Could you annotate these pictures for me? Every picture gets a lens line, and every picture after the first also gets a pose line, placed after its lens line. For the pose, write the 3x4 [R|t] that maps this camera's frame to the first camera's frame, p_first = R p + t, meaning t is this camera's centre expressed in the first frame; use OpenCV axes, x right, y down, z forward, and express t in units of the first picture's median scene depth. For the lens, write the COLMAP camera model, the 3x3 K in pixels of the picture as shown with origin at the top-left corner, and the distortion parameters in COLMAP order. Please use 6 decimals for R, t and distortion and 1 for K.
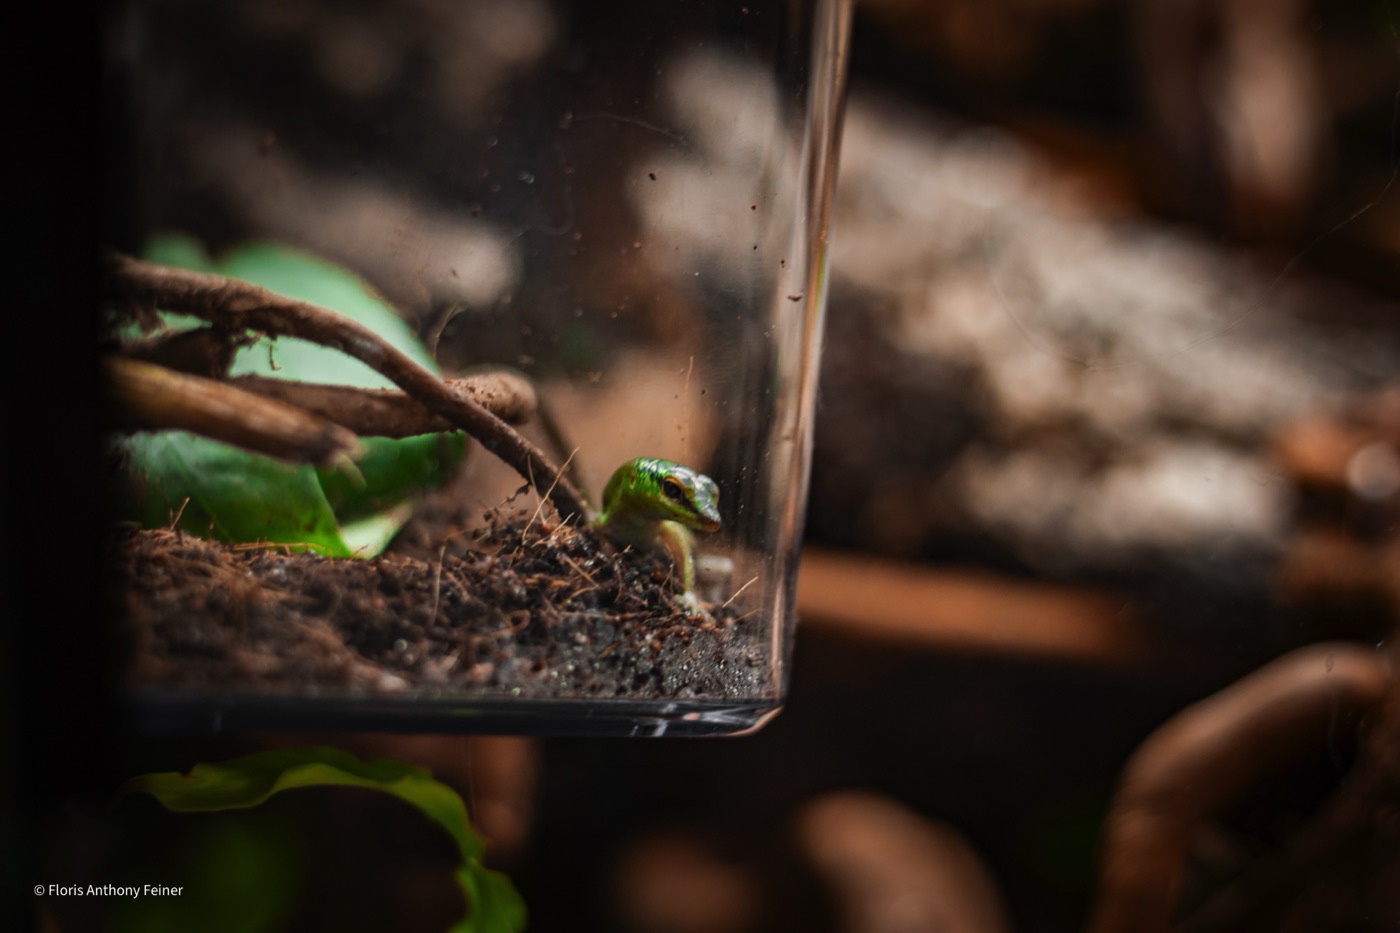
lens RADIAL K [[3494.3, 0, 700.0], [0, 3494.3, 466.5], [0, 0, 1]] dist [-0.099691, -0.461192]
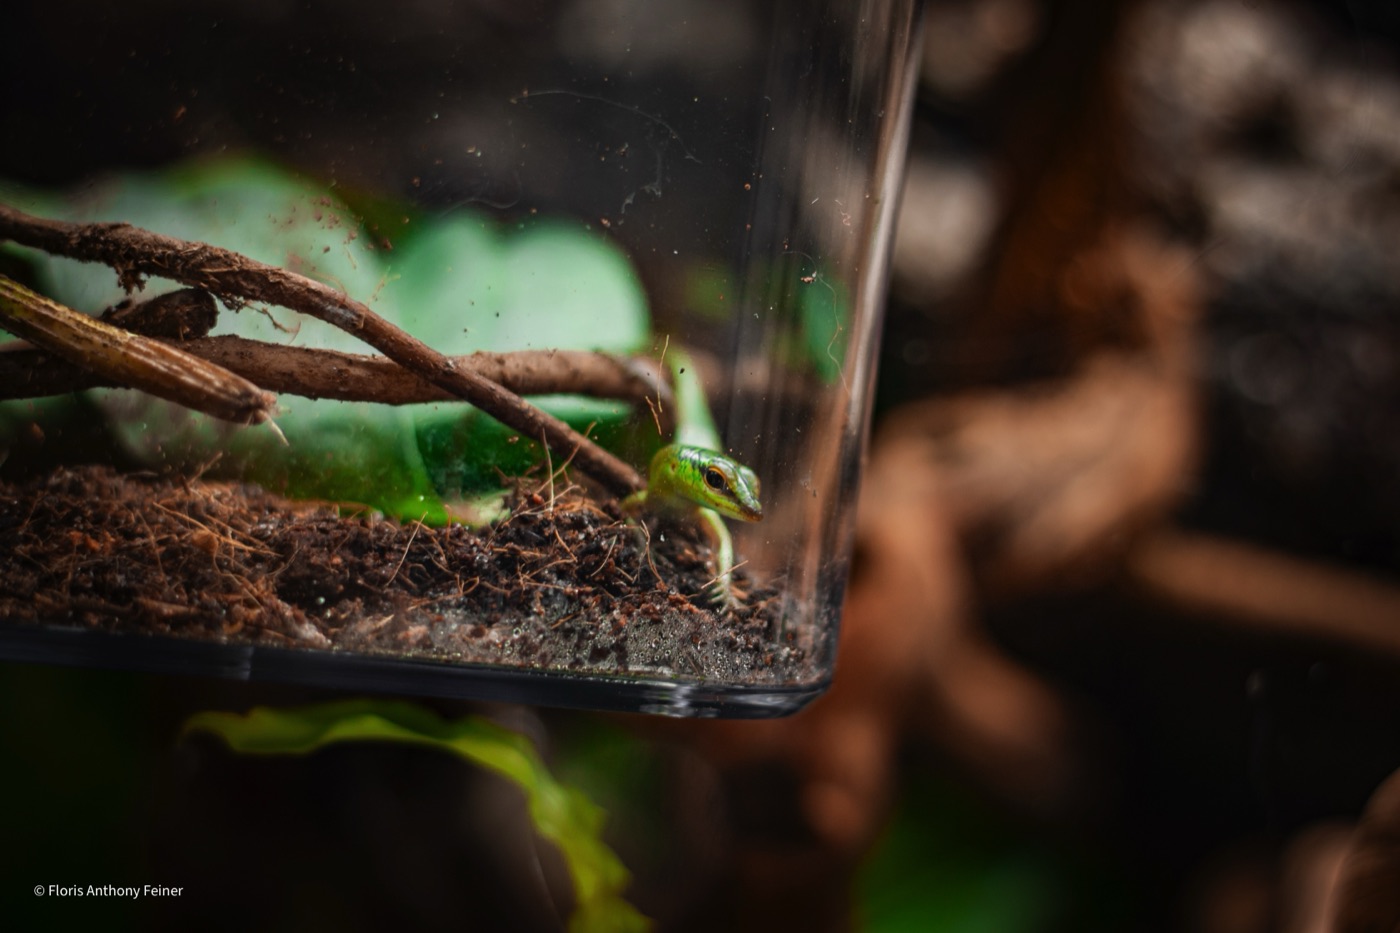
lens RADIAL K [[3494.3, 0, 700.0], [0, 3494.3, 466.5], [0, 0, 1]] dist [-0.099691, -0.461192]
pose [[0.922689, 0.045223, -0.382884, 0.391262], [-0.049091, 0.998794, -0.000334, 0.006153], [0.382407, 0.019104, 0.923797, 0.081372]]
